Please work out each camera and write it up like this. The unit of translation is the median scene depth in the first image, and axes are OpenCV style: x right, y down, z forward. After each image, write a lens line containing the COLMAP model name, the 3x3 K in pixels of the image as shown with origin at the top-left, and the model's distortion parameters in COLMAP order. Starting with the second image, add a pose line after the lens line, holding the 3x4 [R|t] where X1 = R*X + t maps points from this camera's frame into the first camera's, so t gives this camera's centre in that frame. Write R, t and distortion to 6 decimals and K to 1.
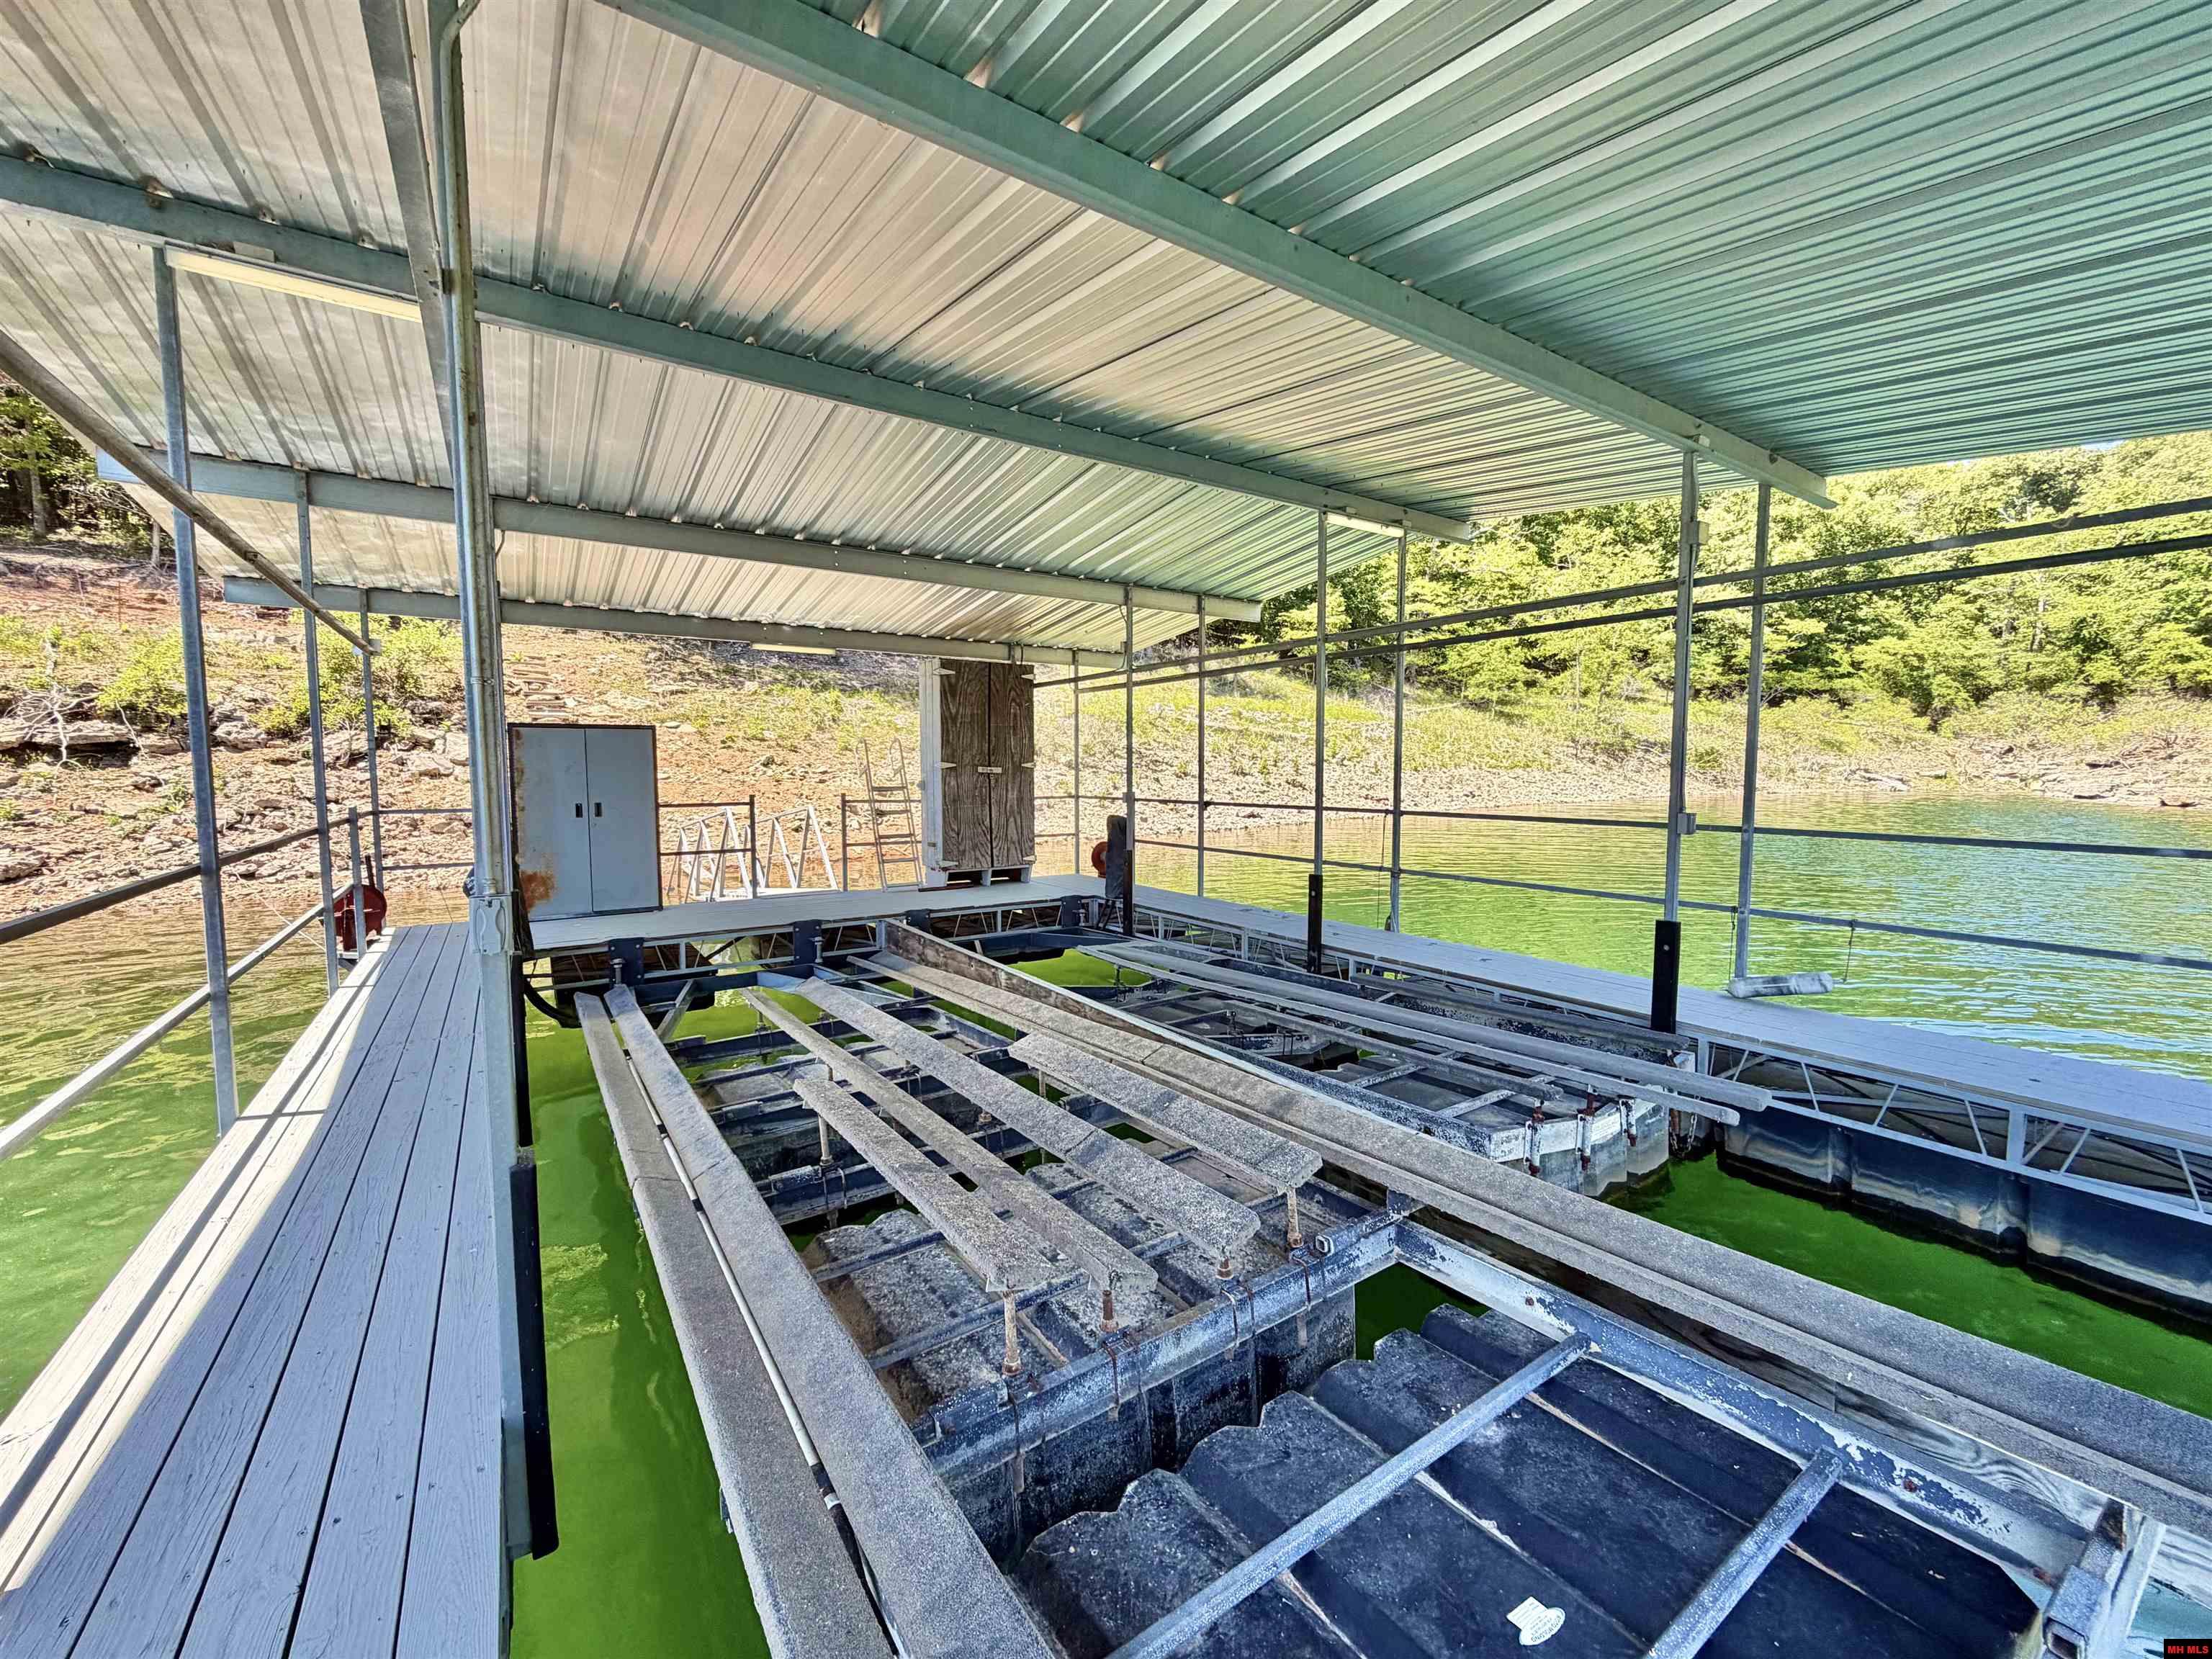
lens RADIAL K [[879.7, 0, 1092.6], [0, 879.7, 826.2], [0, 0, 1]] dist [-0.001889, 0.000843]
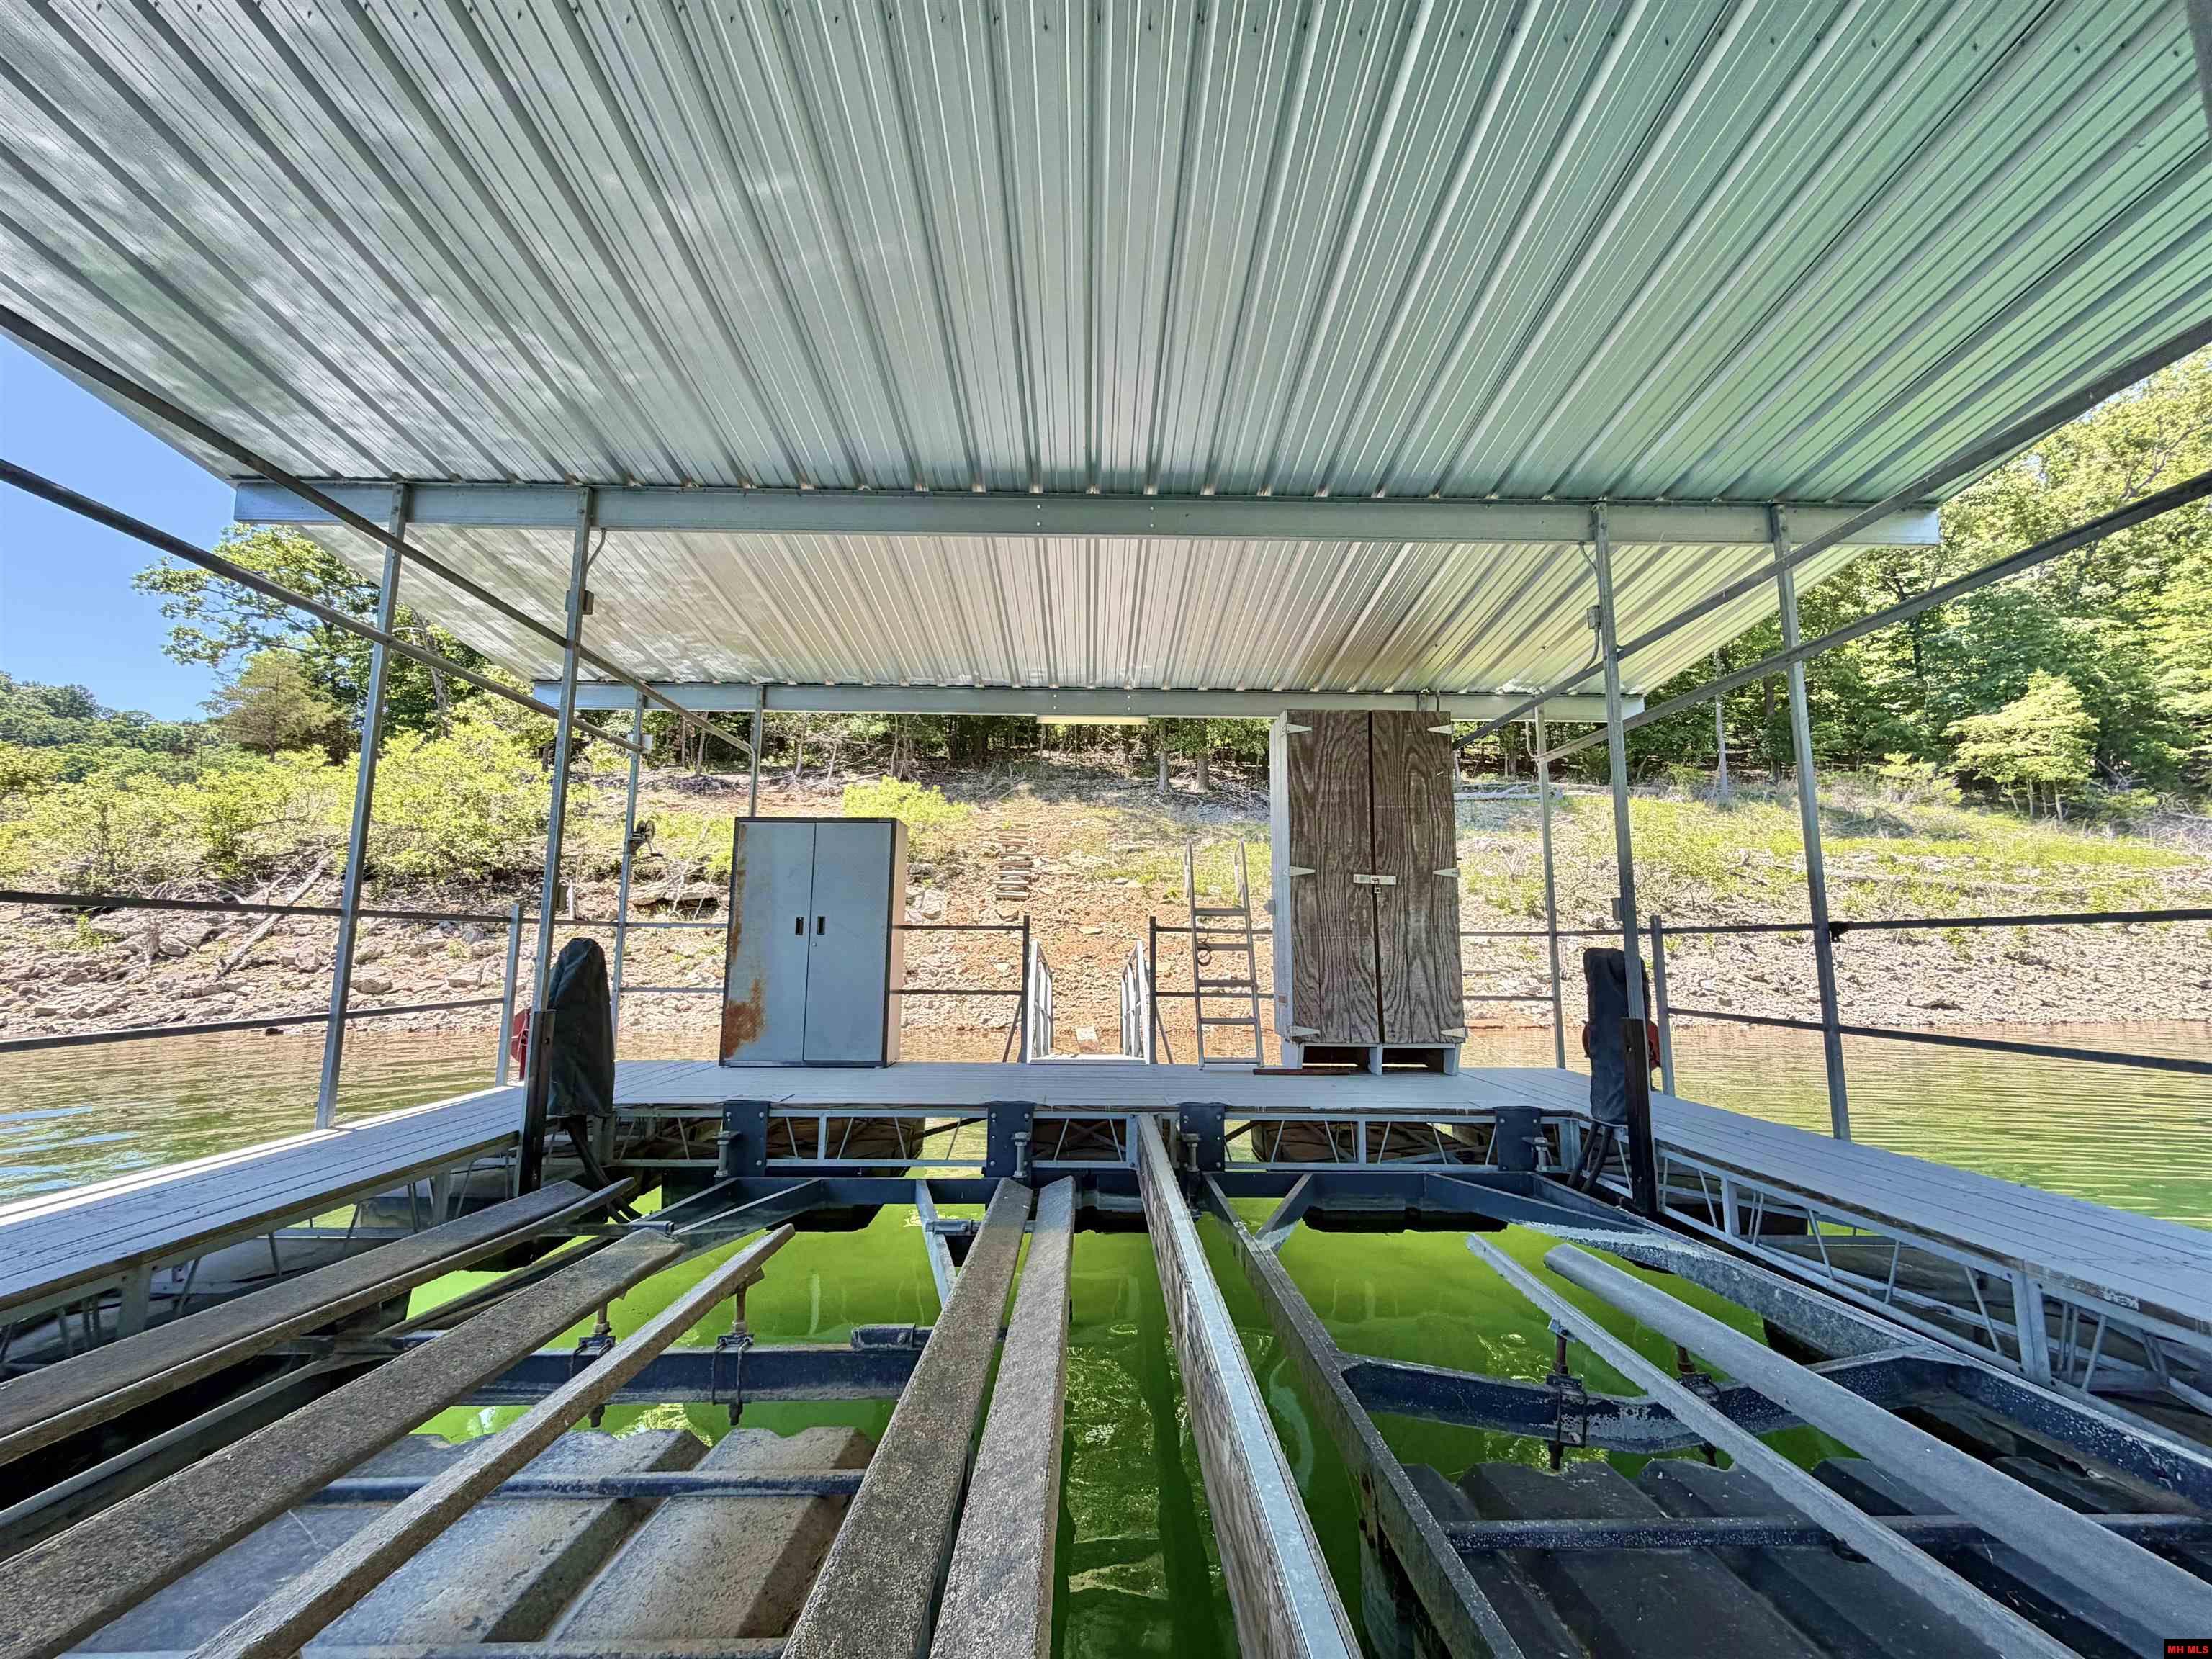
lens RADIAL K [[879.7, 0, 1092.6], [0, 879.7, 826.2], [0, 0, 1]] dist [-0.001889, 0.000843]
pose [[0.841050, -0.063851, -0.537177, 0.050892], [-0.046638, 0.980754, -0.189597, 0.025466], [0.538944, 0.184514, 0.821884, 0.388717]]
